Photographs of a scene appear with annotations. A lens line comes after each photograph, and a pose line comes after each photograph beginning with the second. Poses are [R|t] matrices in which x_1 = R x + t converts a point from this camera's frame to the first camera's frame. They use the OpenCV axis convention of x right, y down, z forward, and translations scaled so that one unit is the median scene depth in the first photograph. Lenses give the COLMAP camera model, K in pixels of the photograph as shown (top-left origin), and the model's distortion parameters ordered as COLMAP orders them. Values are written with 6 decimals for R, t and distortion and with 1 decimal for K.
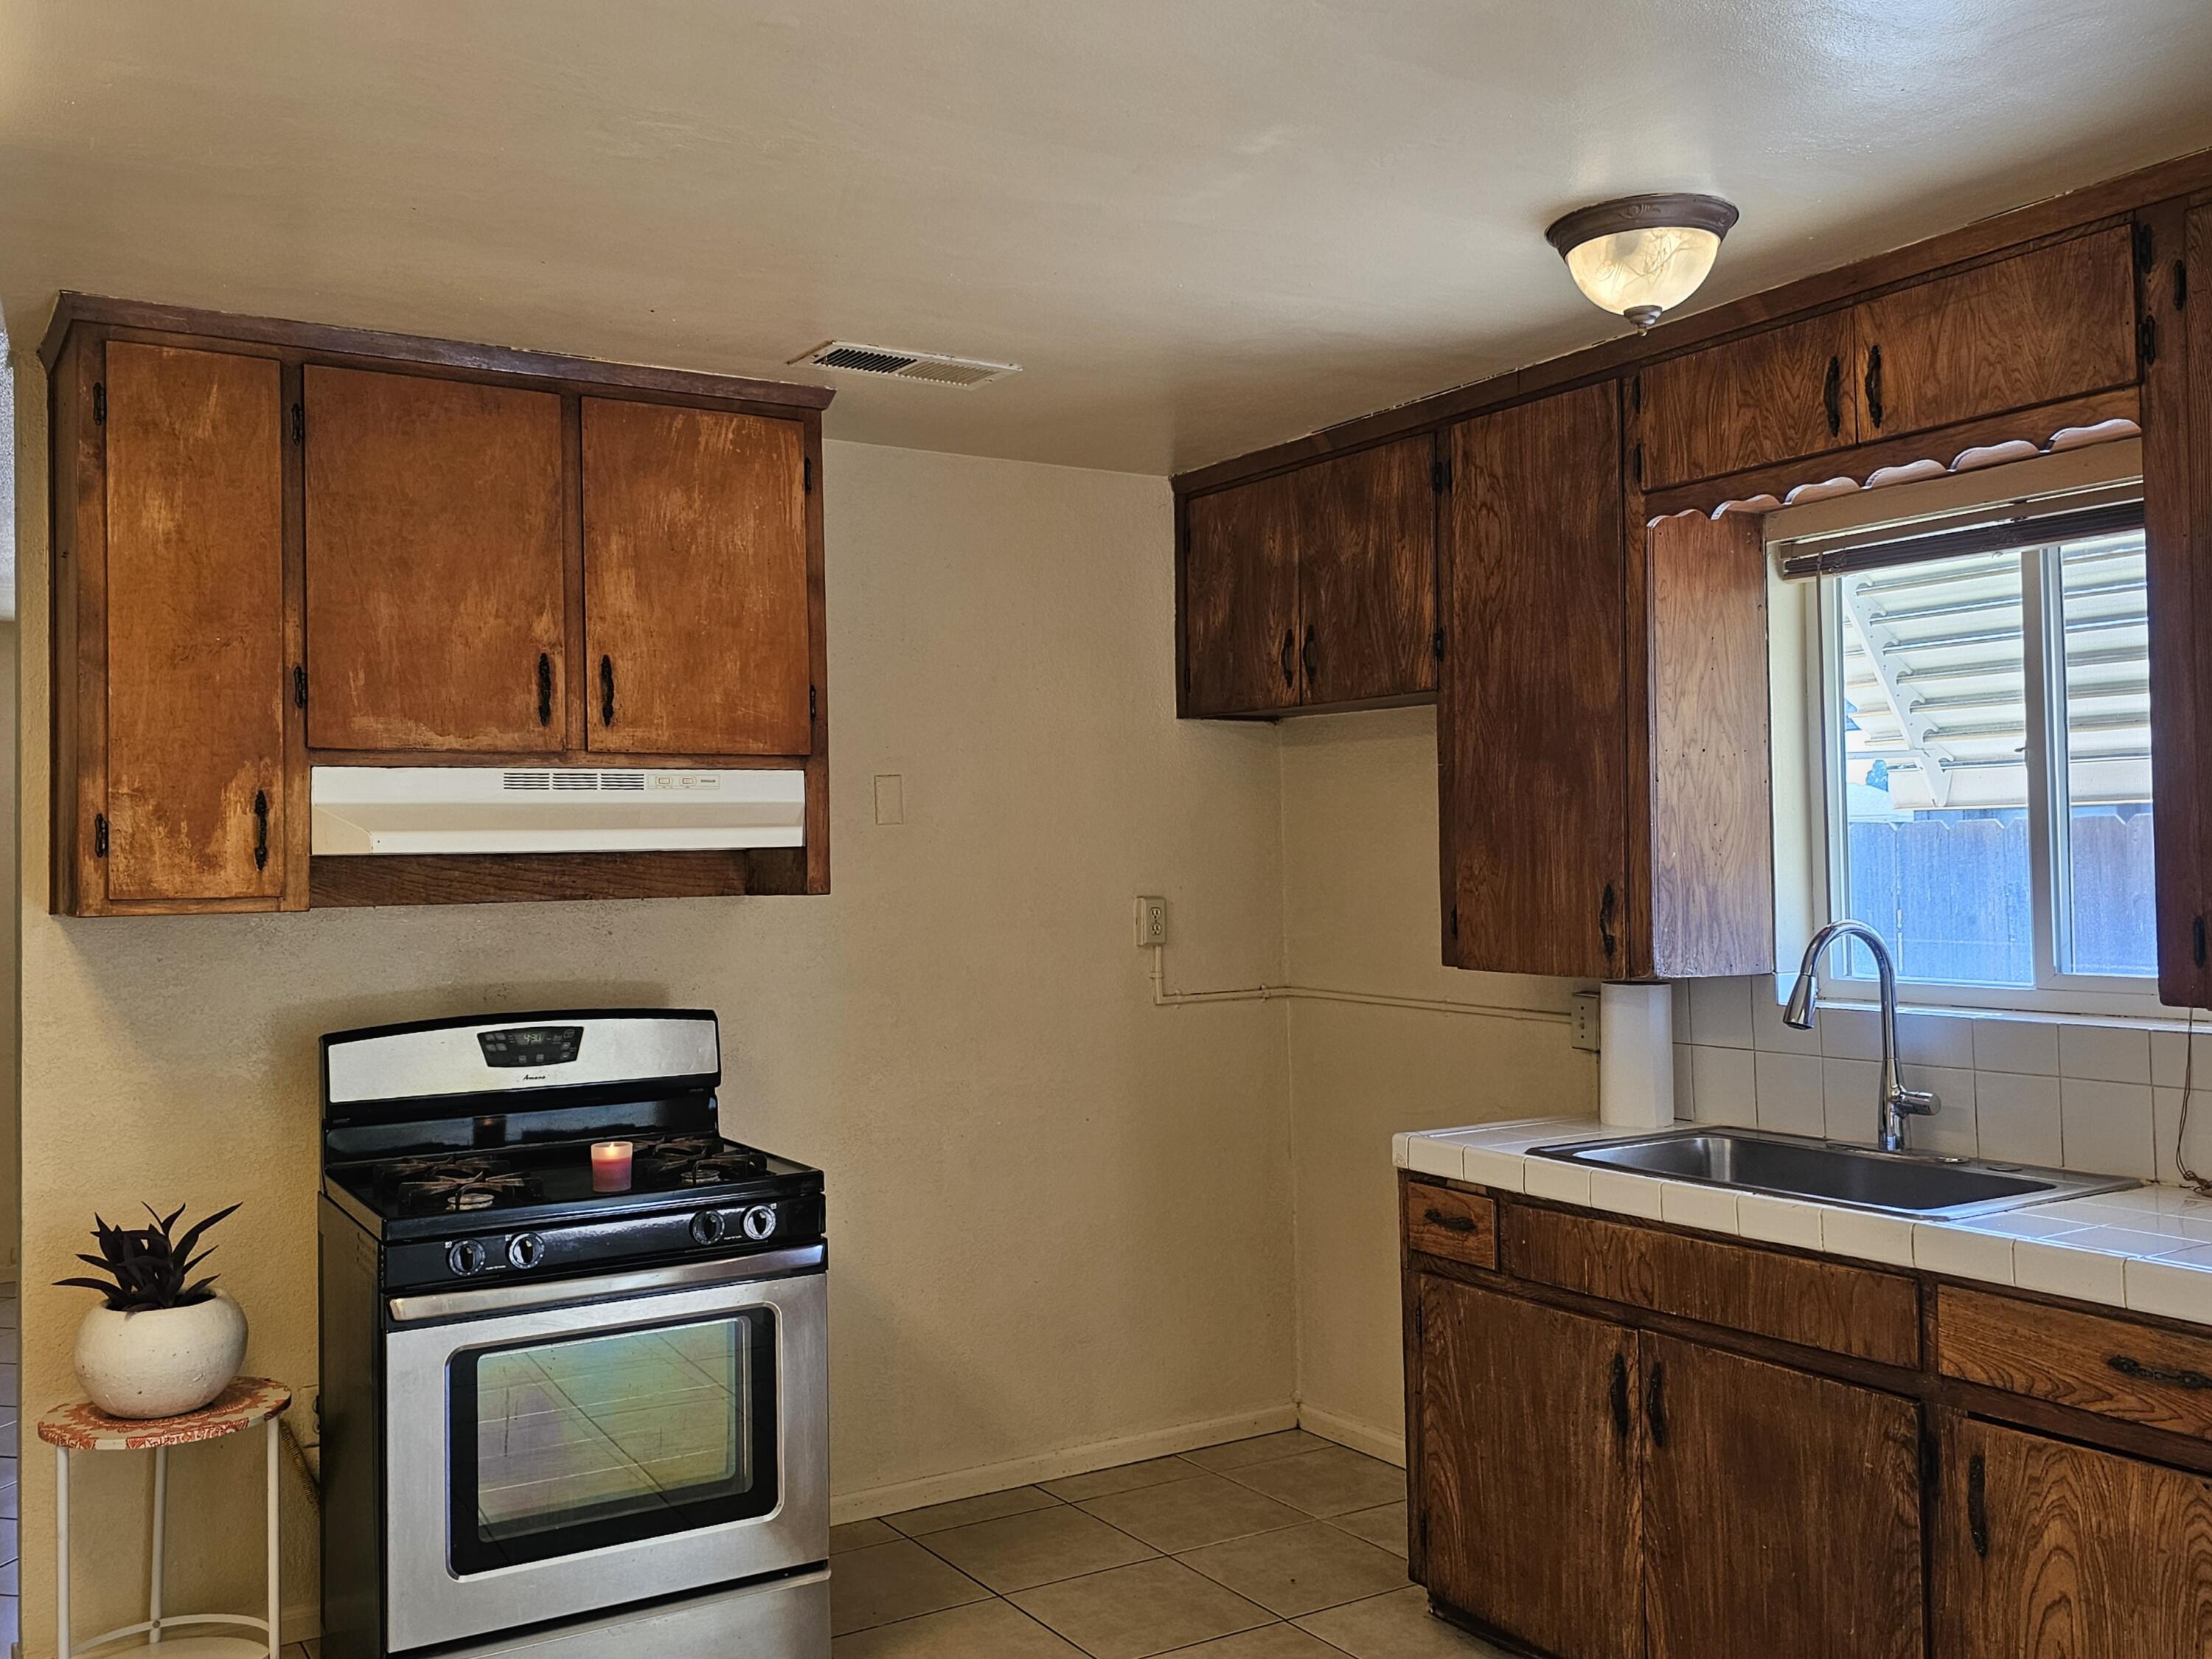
lens RADIAL K [[1822.0, 0, 1084.9], [0, 1822.0, 815.4], [0, 0, 1]] dist [0.066900, -0.079095]
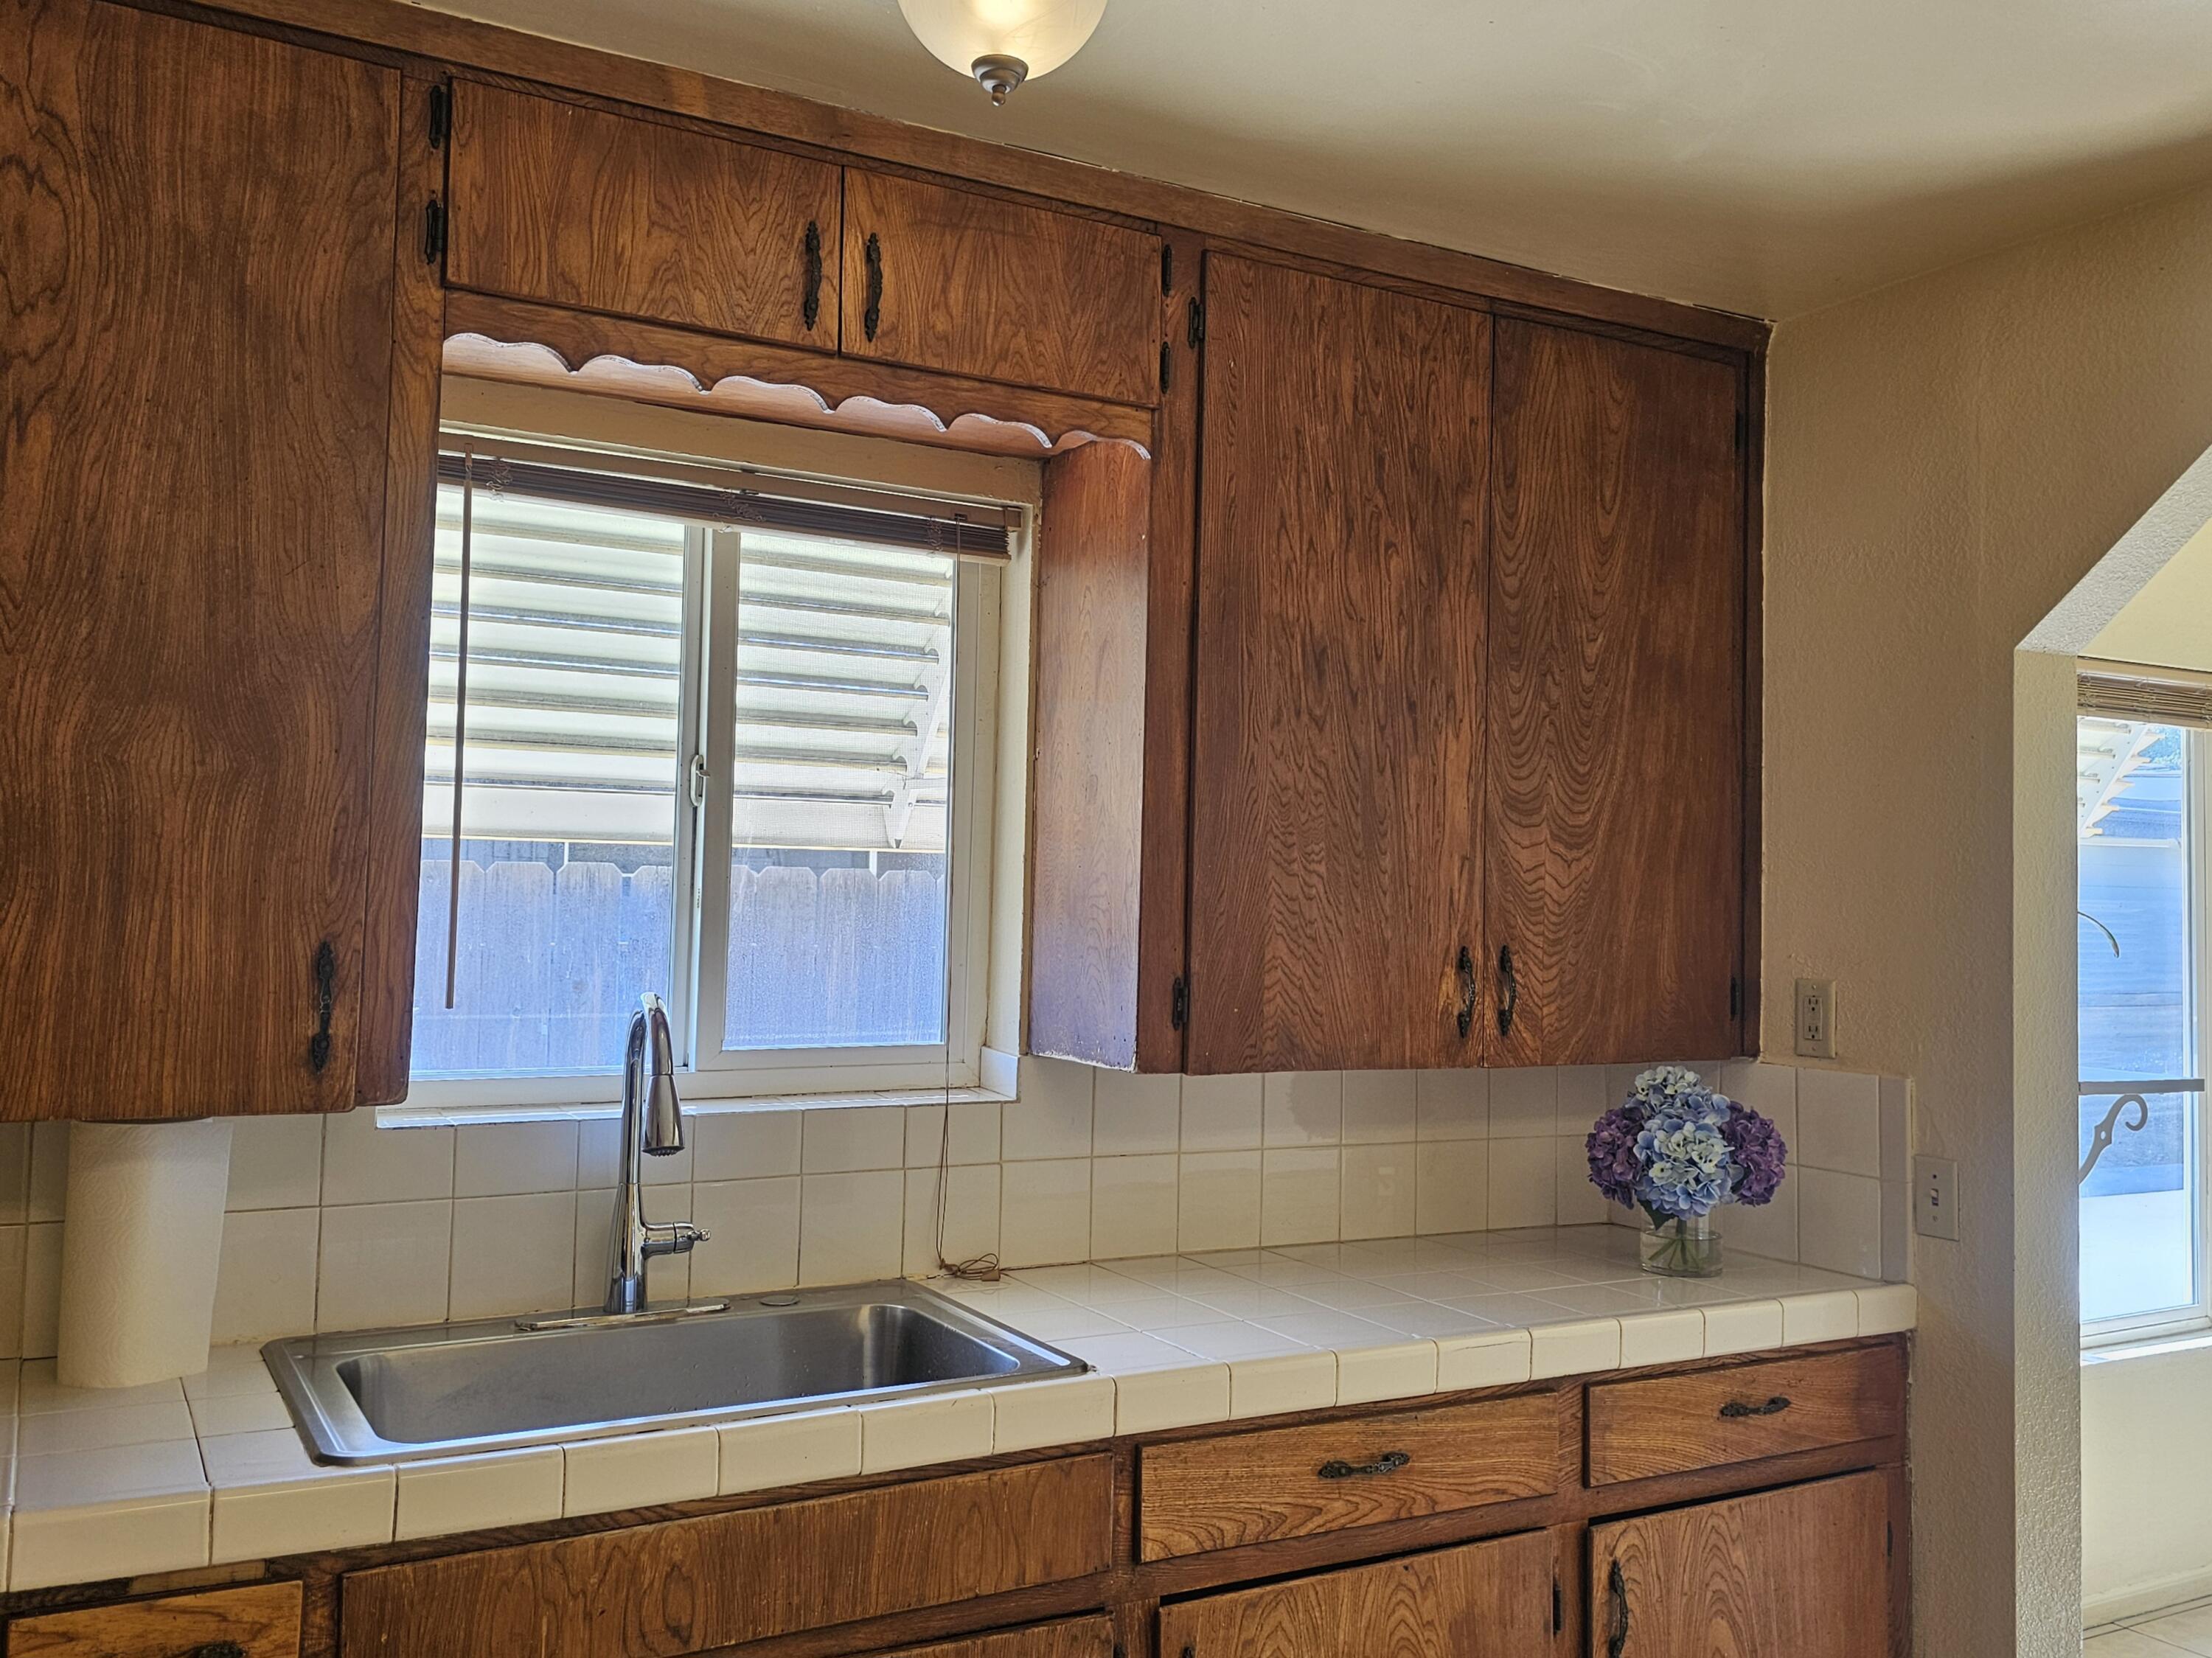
lens RADIAL K [[1821.9, 0, 1086.4], [0, 1821.9, 832.9], [0, 0, 1]] dist [0.066900, -0.079095]
pose [[0.077577, 0.060848, 0.995128, -0.307315], [-0.044659, 0.997346, -0.057502, 0.031232], [-0.995986, -0.039981, 0.080089, 0.861623]]
